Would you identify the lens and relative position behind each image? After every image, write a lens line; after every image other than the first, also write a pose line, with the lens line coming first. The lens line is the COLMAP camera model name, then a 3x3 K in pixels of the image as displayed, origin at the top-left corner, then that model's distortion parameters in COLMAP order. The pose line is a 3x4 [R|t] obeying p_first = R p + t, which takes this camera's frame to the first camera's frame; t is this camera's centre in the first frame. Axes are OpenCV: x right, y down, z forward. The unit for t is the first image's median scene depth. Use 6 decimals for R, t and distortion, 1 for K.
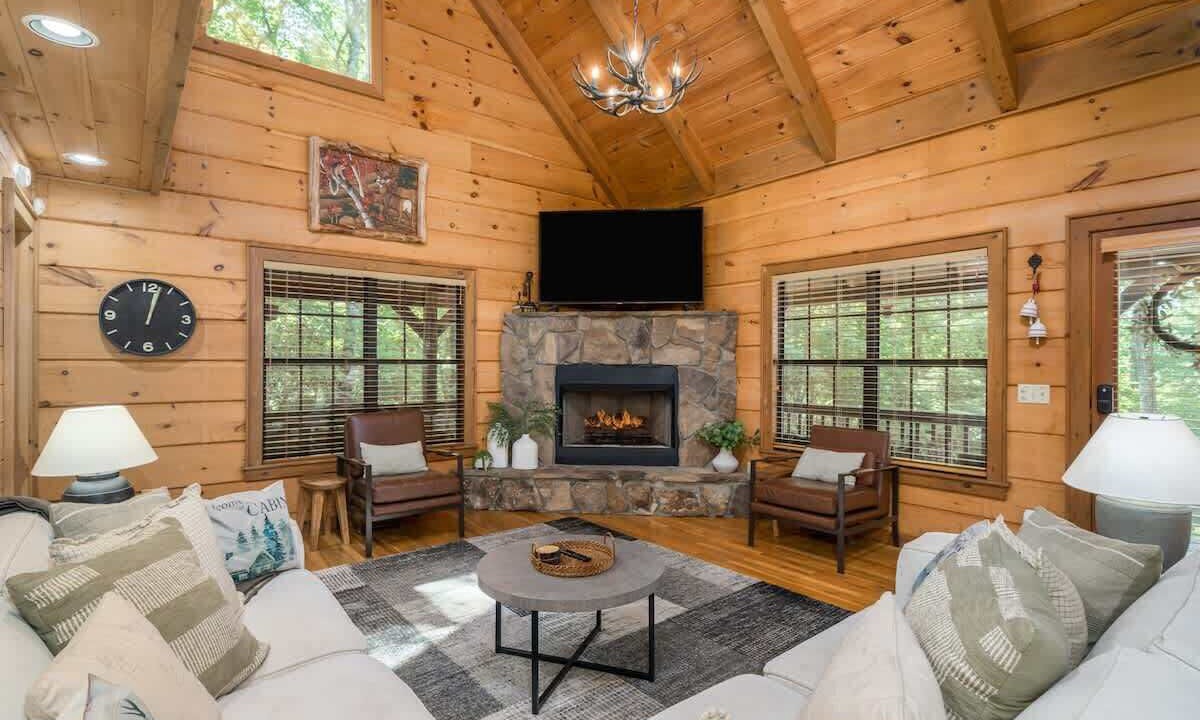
lens RADIAL K [[591.5, 0, 594.8], [0, 591.5, 360.3], [0, 0, 1]] dist [-0.005976, -0.000346]
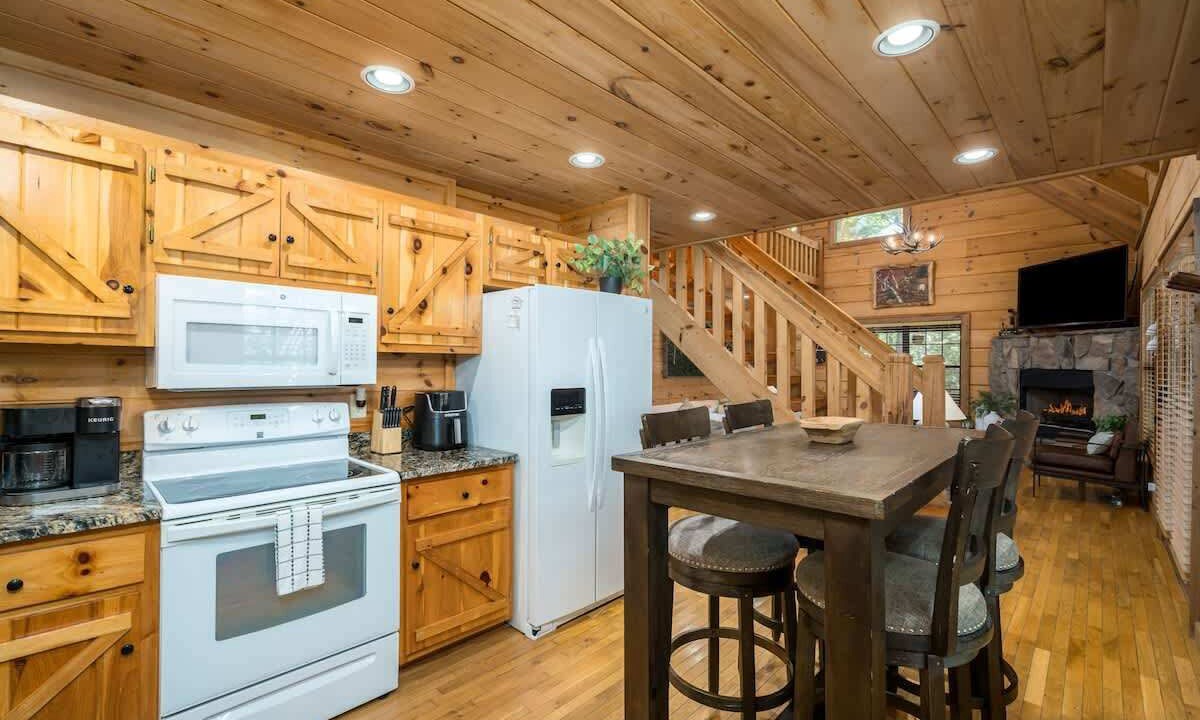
lens RADIAL K [[543.3, 0, 590.1], [0, 543.3, 365.6], [0, 0, 1]] dist [-0.006288, 0.001229]
pose [[0.127914, 0.003933, -0.991778, 1.223790], [0.002597, 0.999987, 0.004301, -0.010596], [0.991782, -0.003126, 0.127902, -0.295925]]
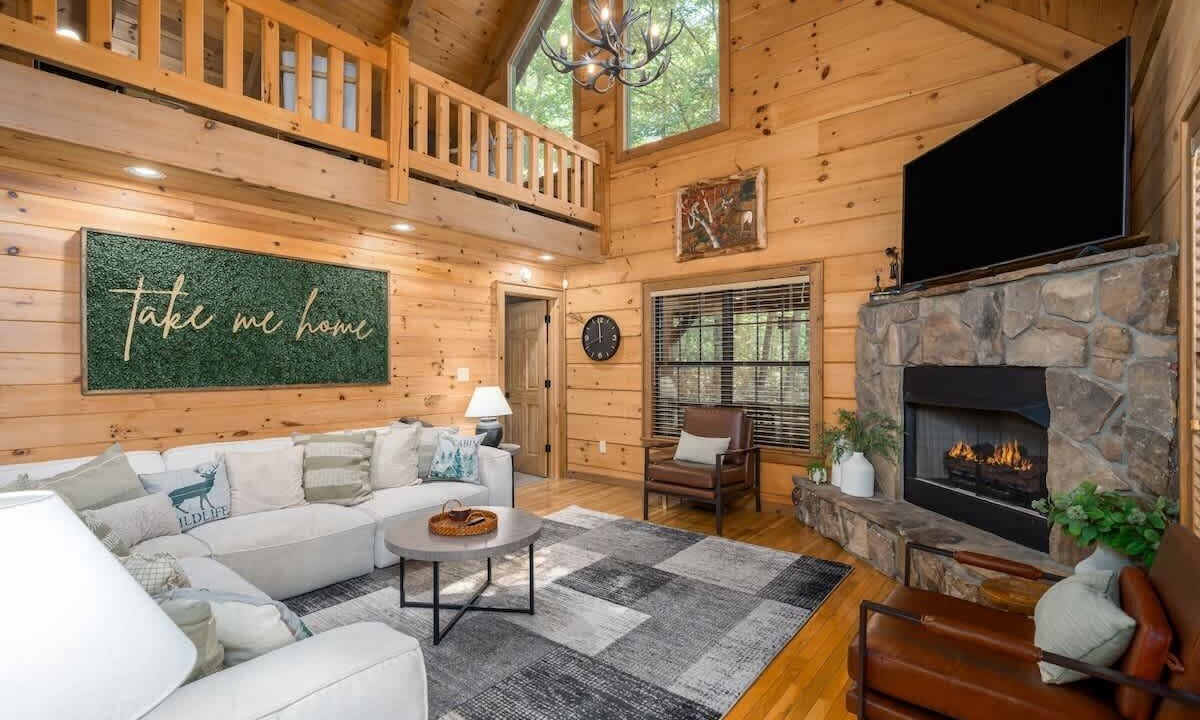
lens RADIAL K [[543.3, 0, 611.1], [0, 543.3, 368.7], [0, 0, 1]] dist [-0.006288, 0.001229]
pose [[0.205205, 0.001929, -0.978717, 0.543594], [0.003207, 0.999991, 0.002643, 0.007470], [0.978714, -0.003681, 0.205197, 0.516417]]
